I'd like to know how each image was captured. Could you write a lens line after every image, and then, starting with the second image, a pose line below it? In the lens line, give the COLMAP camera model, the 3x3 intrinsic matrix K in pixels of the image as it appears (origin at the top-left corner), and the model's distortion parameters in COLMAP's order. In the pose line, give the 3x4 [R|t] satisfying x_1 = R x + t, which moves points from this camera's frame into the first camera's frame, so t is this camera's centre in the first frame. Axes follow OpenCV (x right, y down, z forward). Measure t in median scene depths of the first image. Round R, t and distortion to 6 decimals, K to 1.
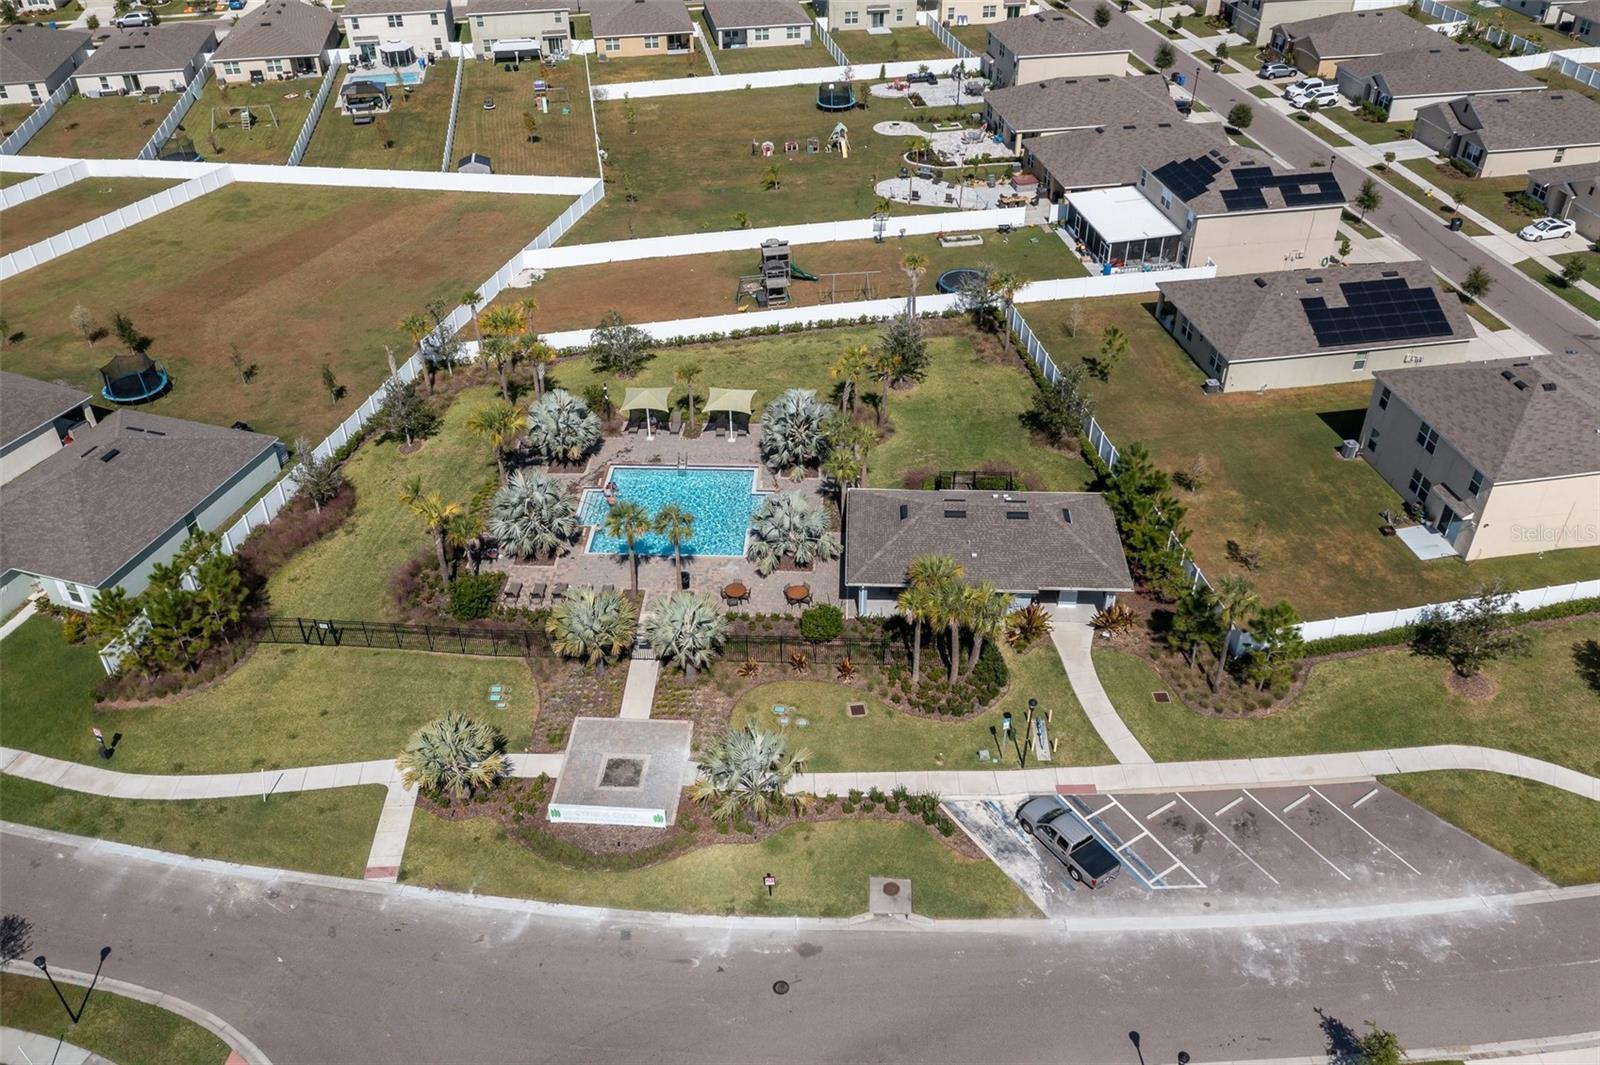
lens RADIAL K [[1263.4, 0, 800.0], [0, 1263.4, 532.5], [0, 0, 1]] dist [-0.013776, 0.001358]
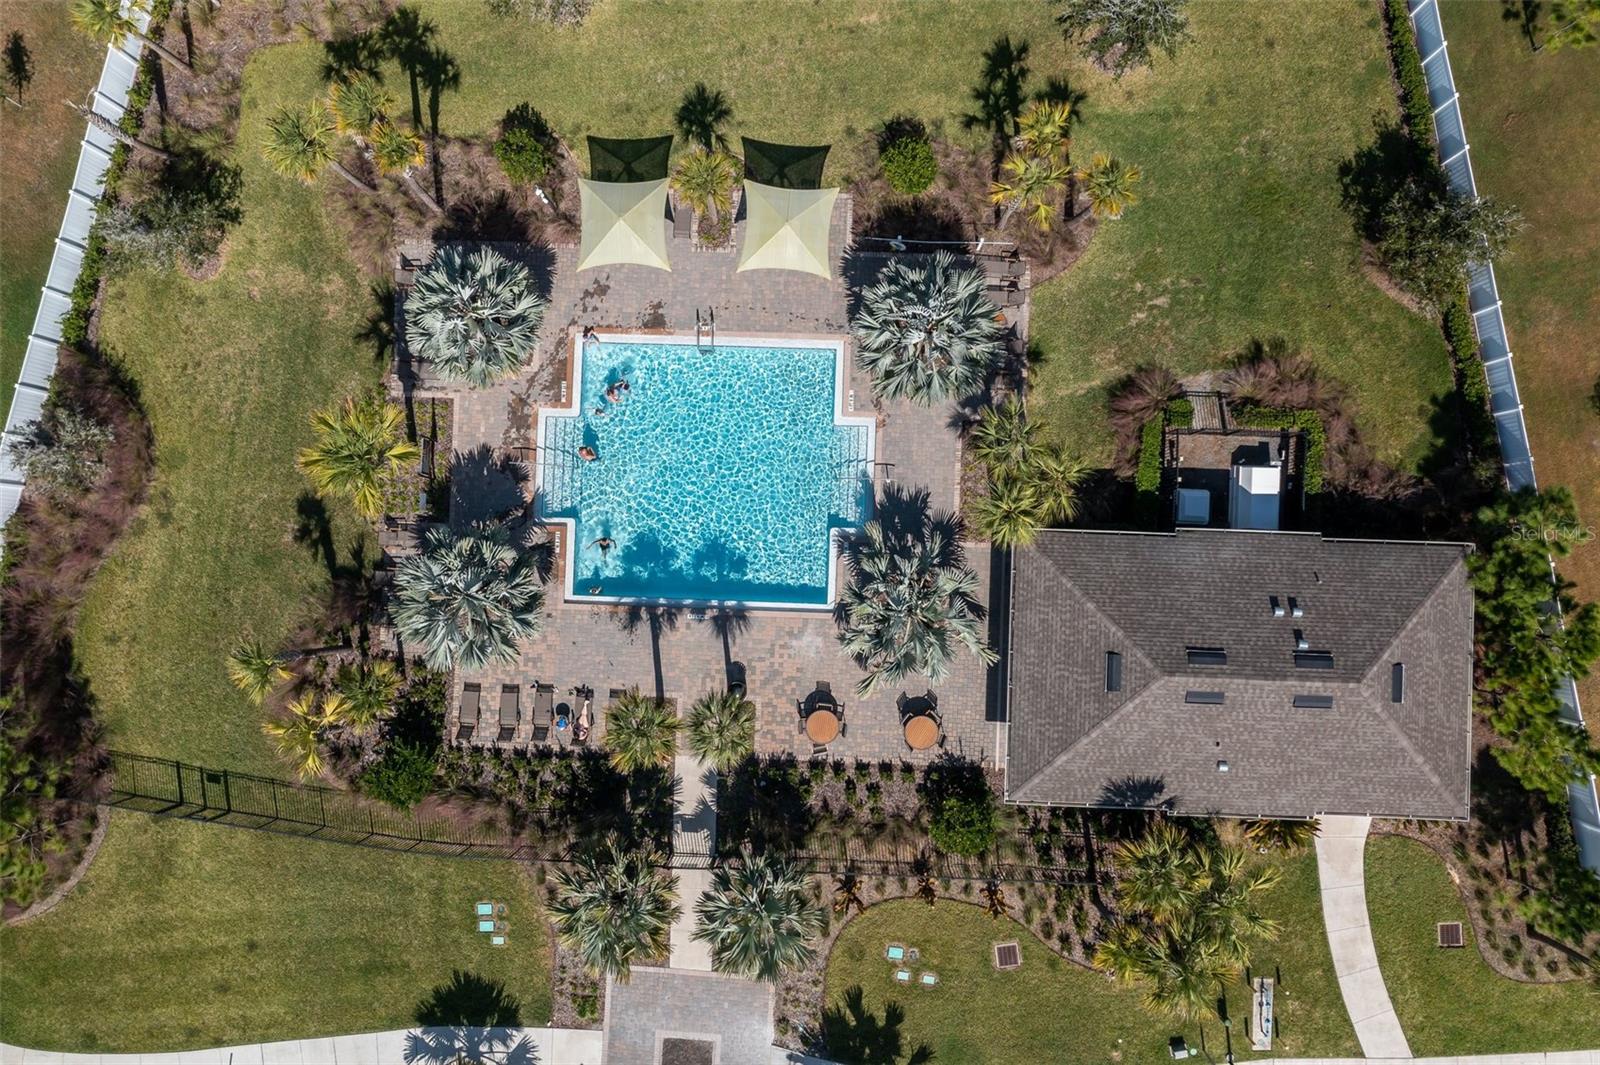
lens RADIAL K [[1263.4, 0, 800.0], [0, 1263.4, 532.5], [0, 0, 1]] dist [-0.013776, 0.001358]
pose [[0.999807, -0.010306, -0.016729, -0.042436], [0.019551, 0.606713, 0.794680, -0.428455], [0.001960, -0.794854, 0.606797, 0.583456]]
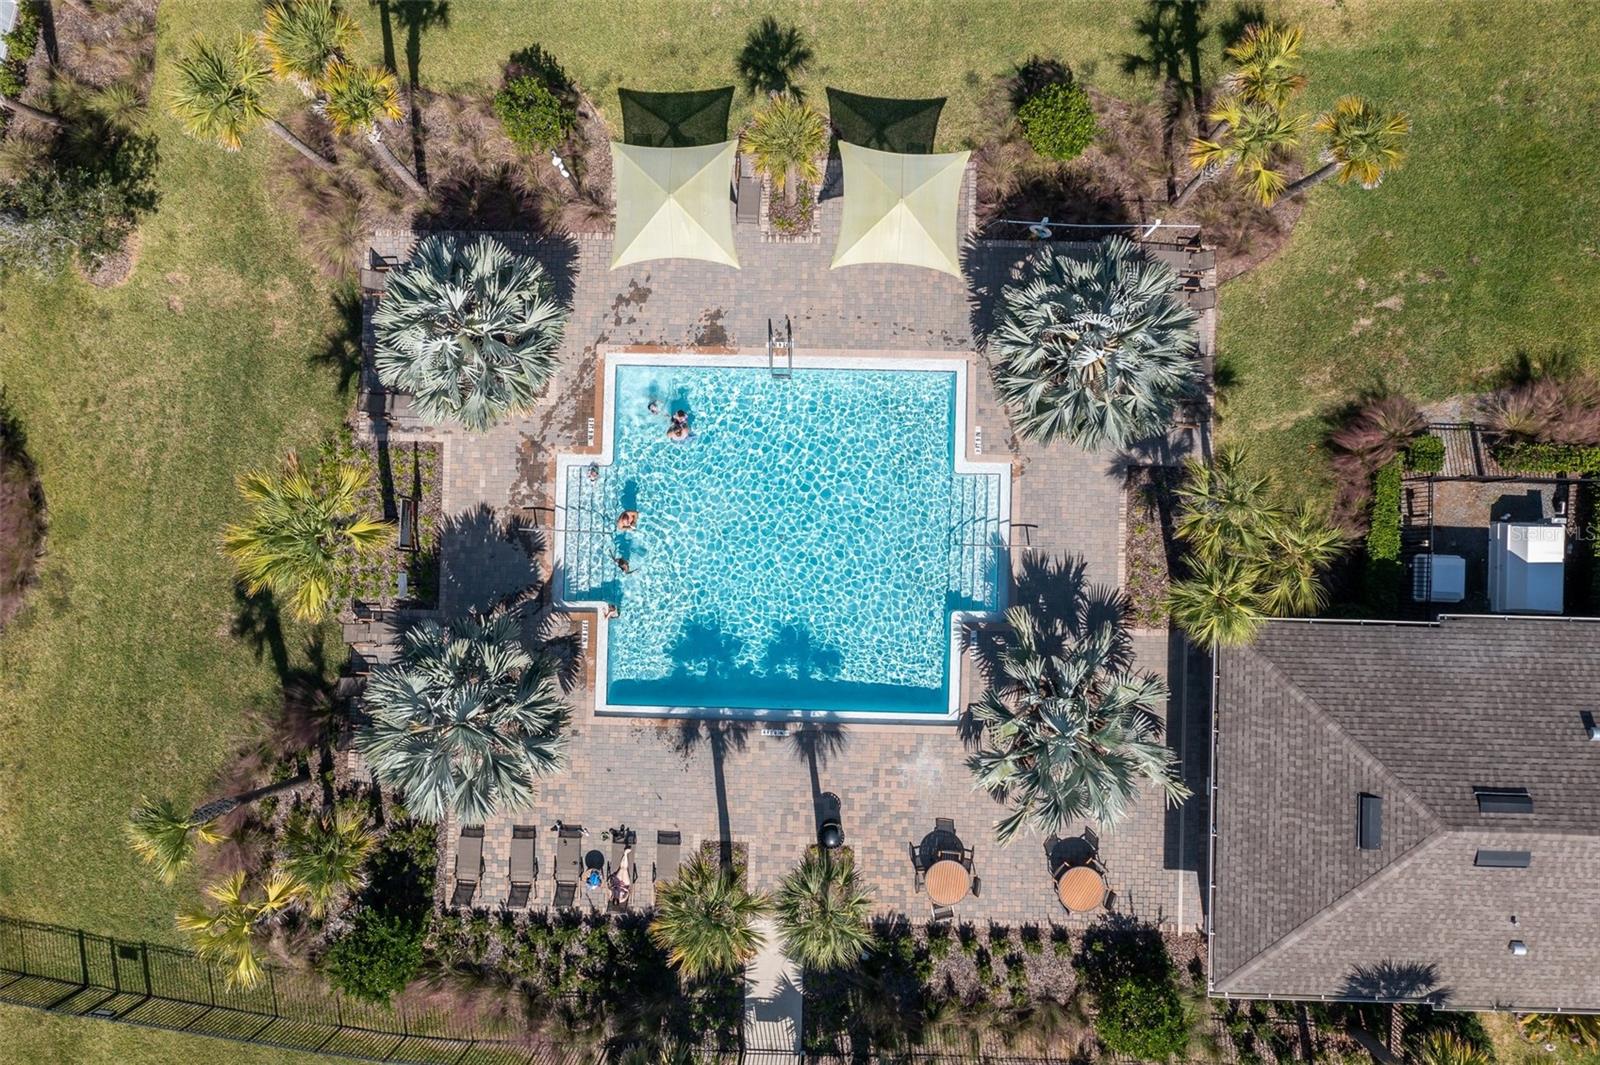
lens RADIAL K [[1263.4, 0, 800.0], [0, 1263.4, 532.5], [0, 0, 1]] dist [-0.013776, 0.001358]
pose [[0.999671, -0.021173, -0.014472, -0.080103], [0.024354, 0.606812, 0.794472, -0.336543], [-0.008039, -0.794563, 0.607128, 0.688354]]
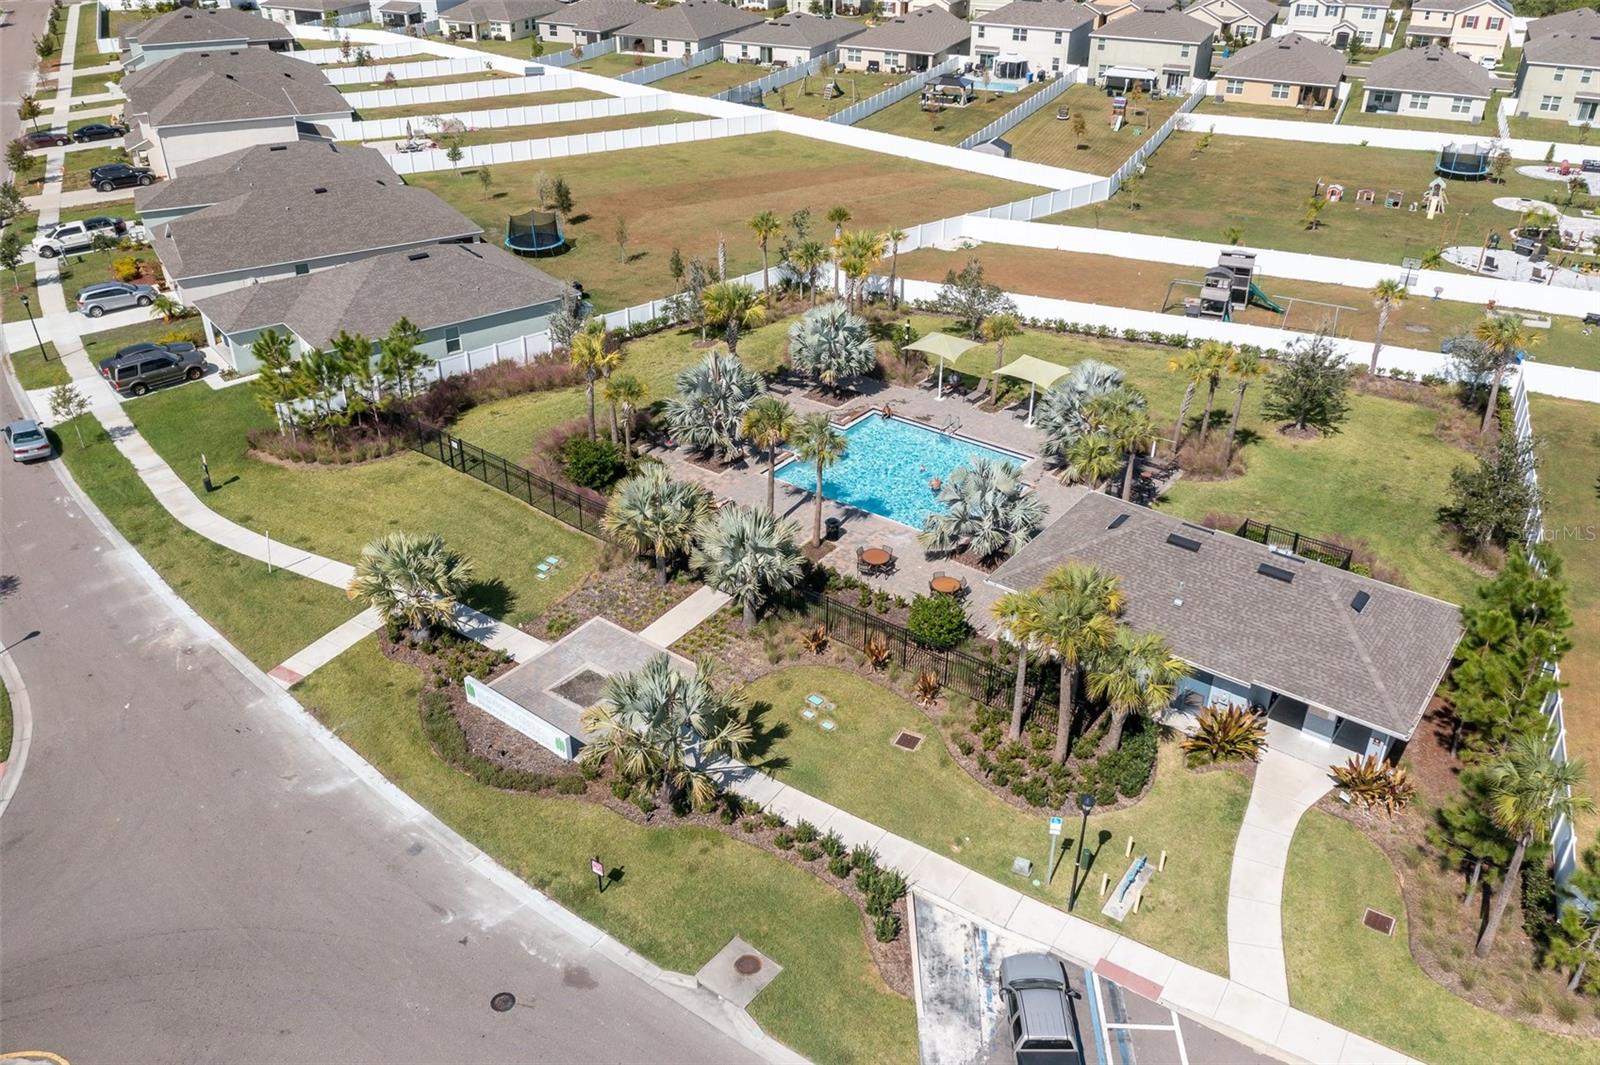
lens RADIAL K [[1263.4, 0, 800.0], [0, 1263.4, 532.5], [0, 0, 1]] dist [-0.013776, 0.001358]
pose [[0.823691, 0.295788, -0.483780, 0.226949], [-0.345769, 0.938198, -0.015089, 0.049451], [0.449418, 0.179705, 0.875060, 0.268764]]
